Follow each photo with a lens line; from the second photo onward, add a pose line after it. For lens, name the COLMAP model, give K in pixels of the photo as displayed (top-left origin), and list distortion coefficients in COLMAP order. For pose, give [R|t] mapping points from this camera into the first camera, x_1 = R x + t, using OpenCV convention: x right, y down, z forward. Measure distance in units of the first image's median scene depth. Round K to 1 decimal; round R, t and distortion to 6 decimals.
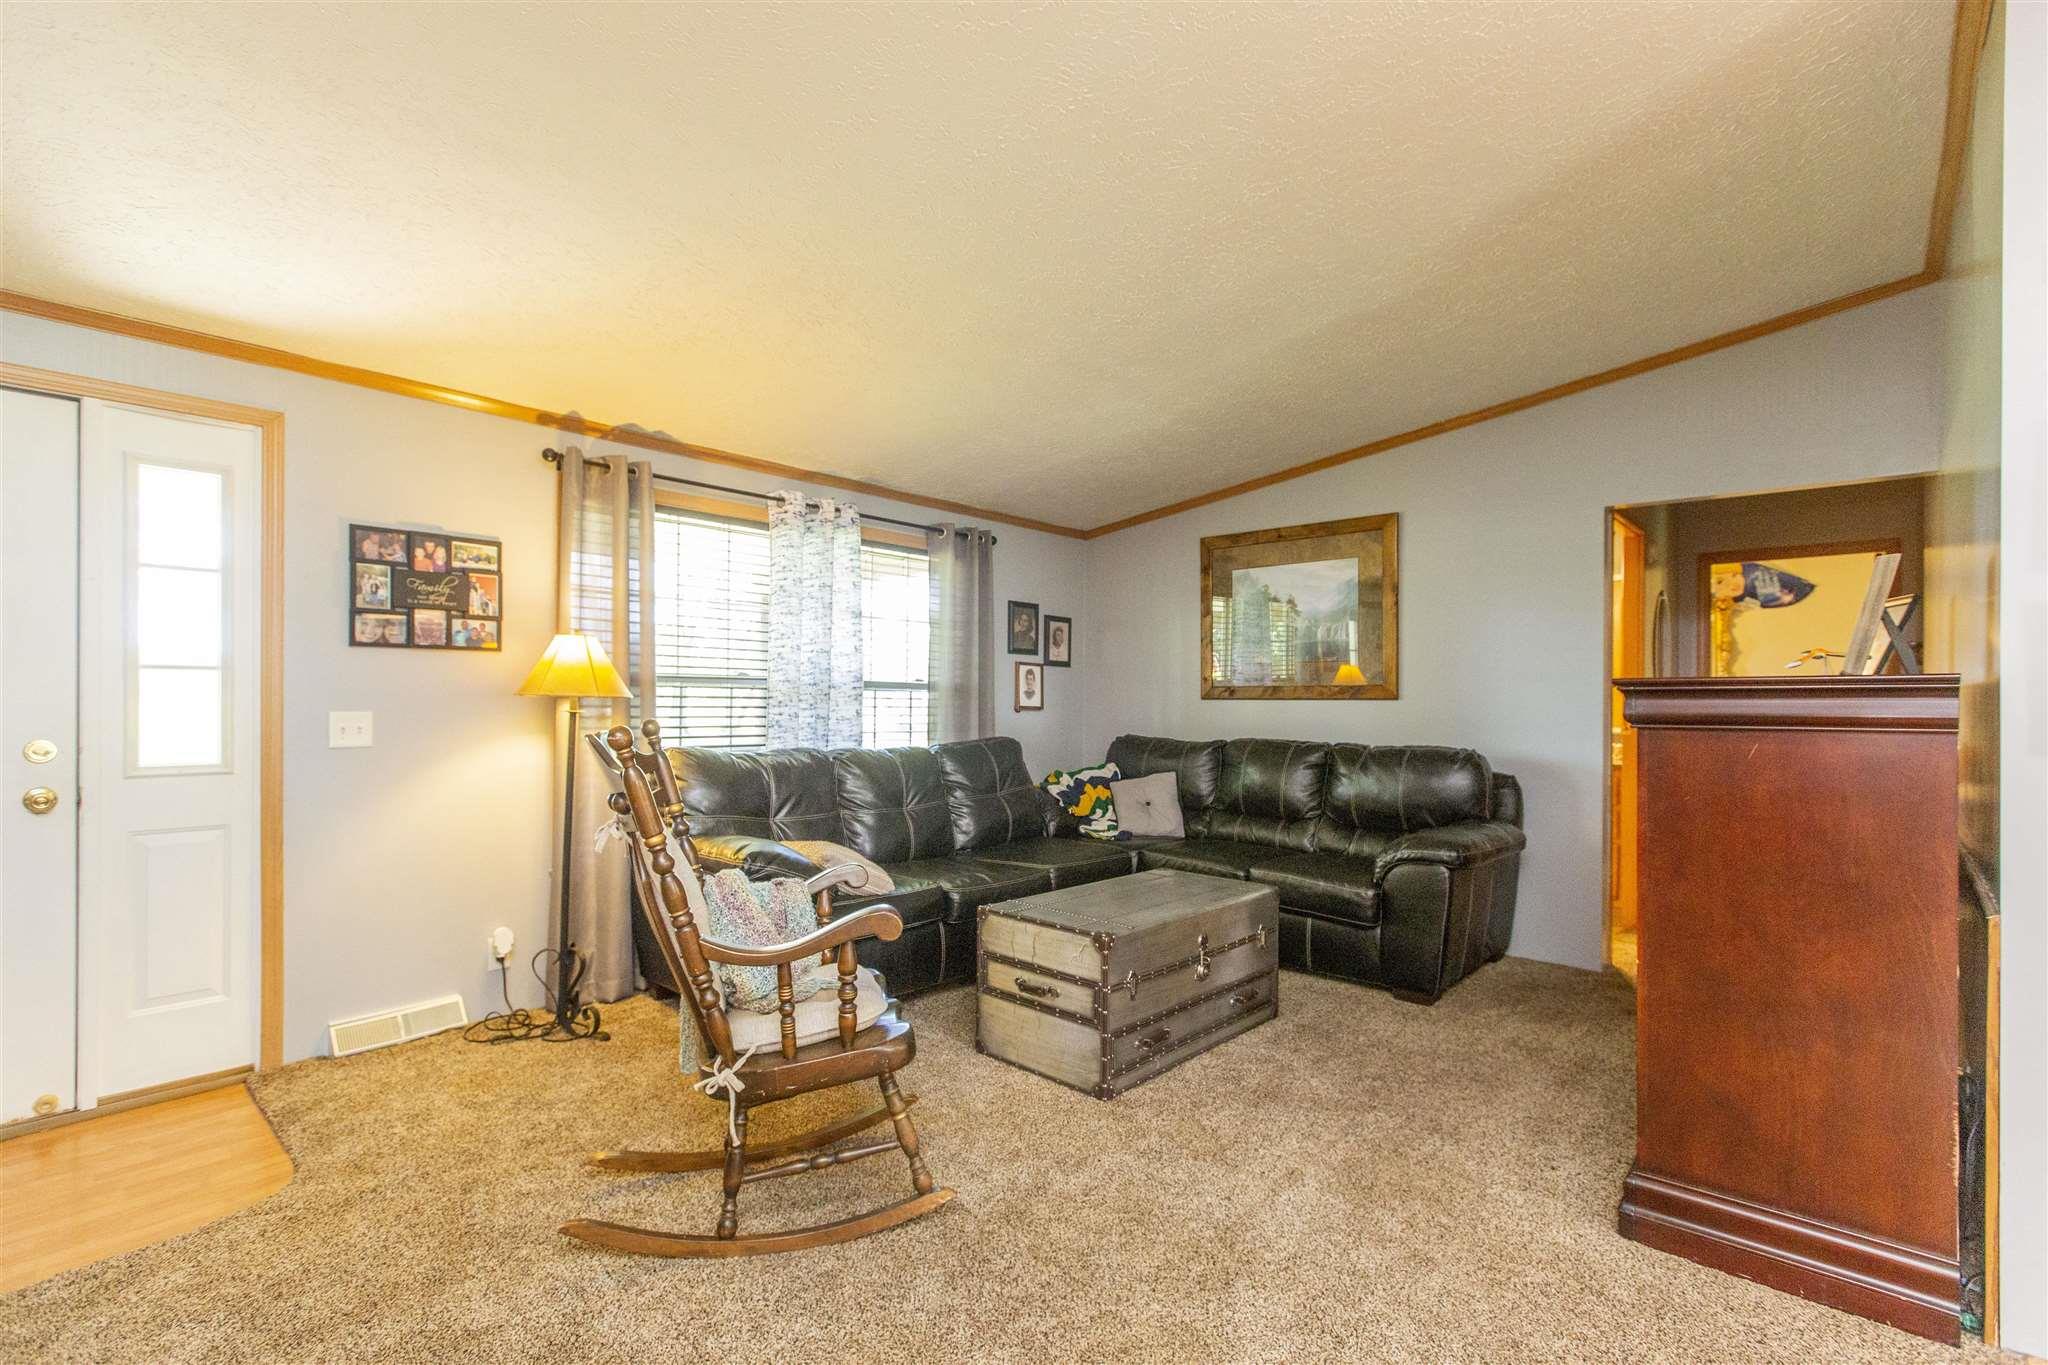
lens RADIAL K [[923.8, 0, 1024.0], [0, 923.8, 682.5], [0, 0, 1]] dist [0.000274, 0.000028]
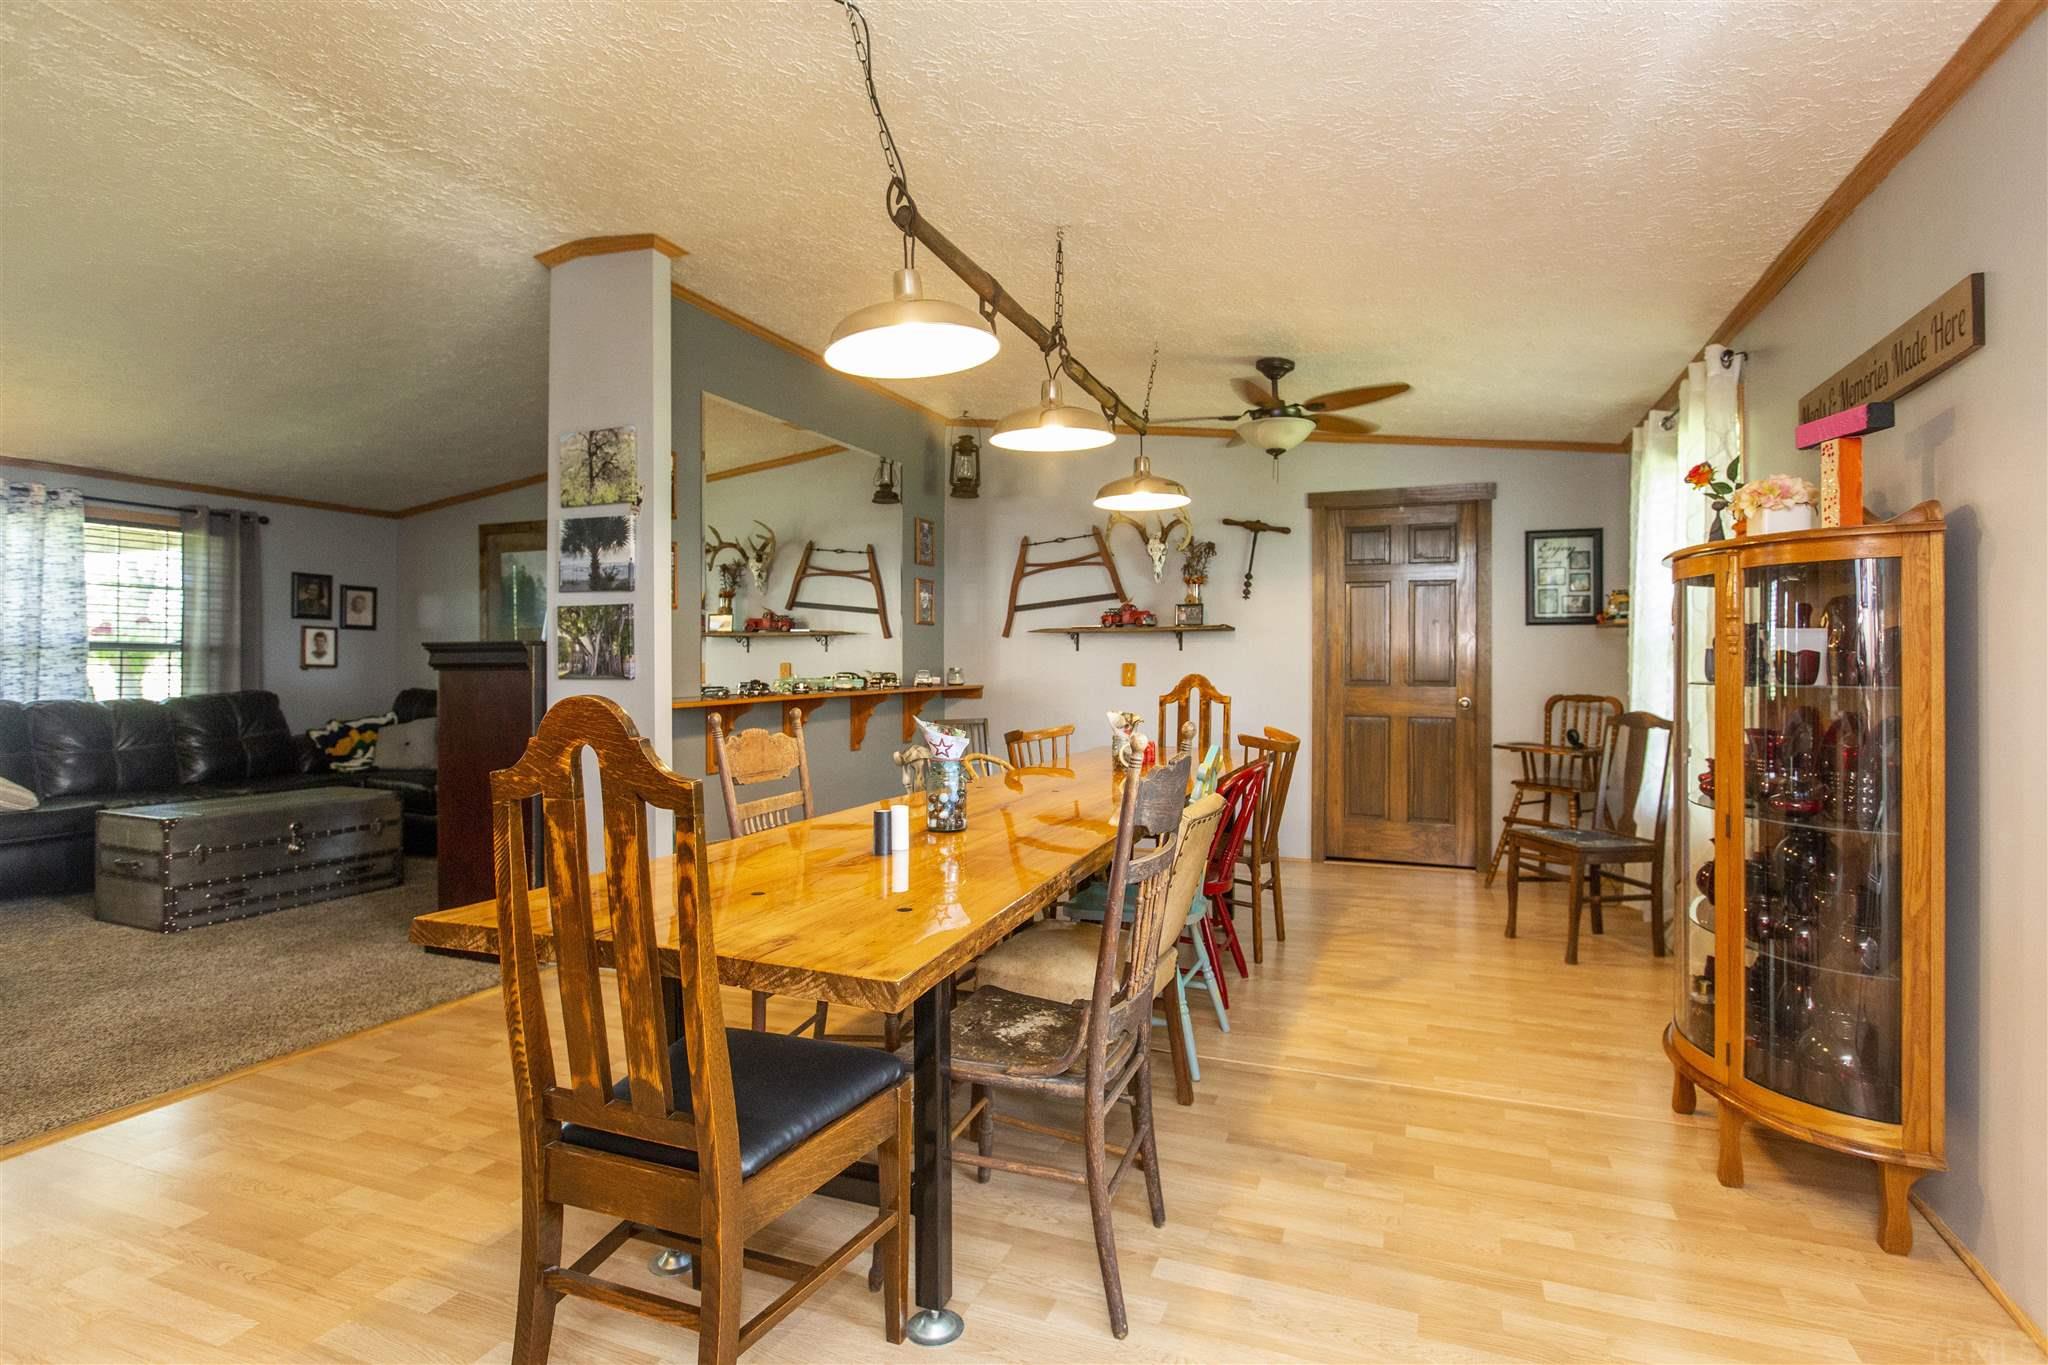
lens RADIAL K [[1002.6, 0, 1028.9], [0, 1002.6, 641.5], [0, 0, 1]] dist [0.001037, 0.000312]
pose [[0.939719, 0.002666, 0.341937, 0.451570], [-0.002012, 0.999995, -0.002266, -0.001798], [-0.341941, 0.001441, 0.939720, -0.517551]]
